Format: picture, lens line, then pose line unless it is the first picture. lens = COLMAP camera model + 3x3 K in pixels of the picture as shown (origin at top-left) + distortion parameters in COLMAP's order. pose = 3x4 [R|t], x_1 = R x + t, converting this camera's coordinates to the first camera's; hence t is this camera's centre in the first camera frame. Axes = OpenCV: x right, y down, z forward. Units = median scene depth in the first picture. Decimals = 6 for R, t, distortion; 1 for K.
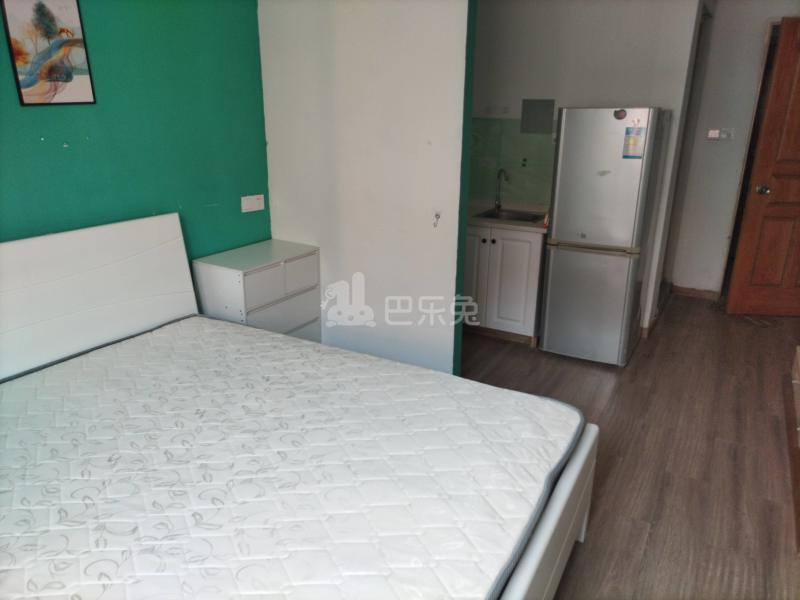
lens RADIAL K [[593.5, 0, 400.0], [0, 593.5, 300.0], [0, 0, 1]] dist [0.037932, -0.038262]
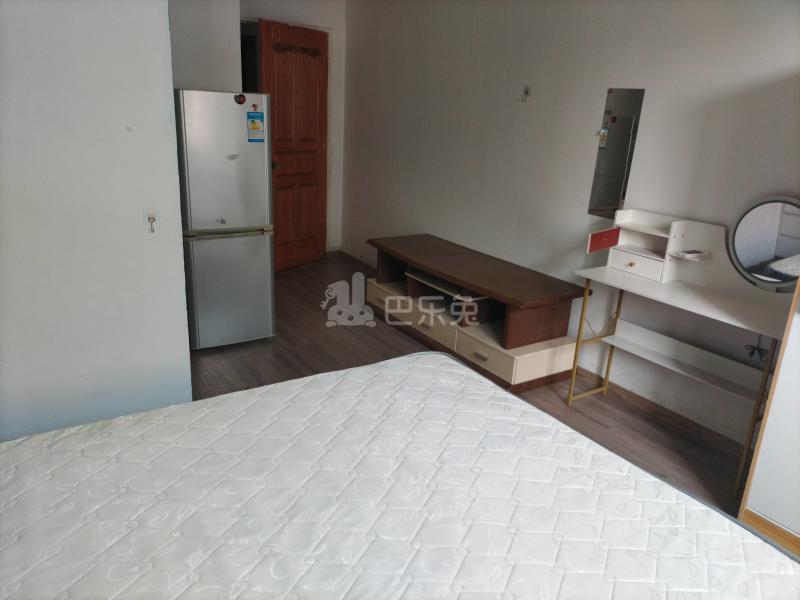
lens RADIAL K [[593.5, 0, 400.0], [0, 593.5, 300.0], [0, 0, 1]] dist [0.037932, -0.038262]
pose [[0.403949, -0.252278, 0.879307, -0.493322], [0.207618, 0.961421, 0.180458, -0.103888], [-0.890910, 0.109664, 0.440742, 0.331505]]
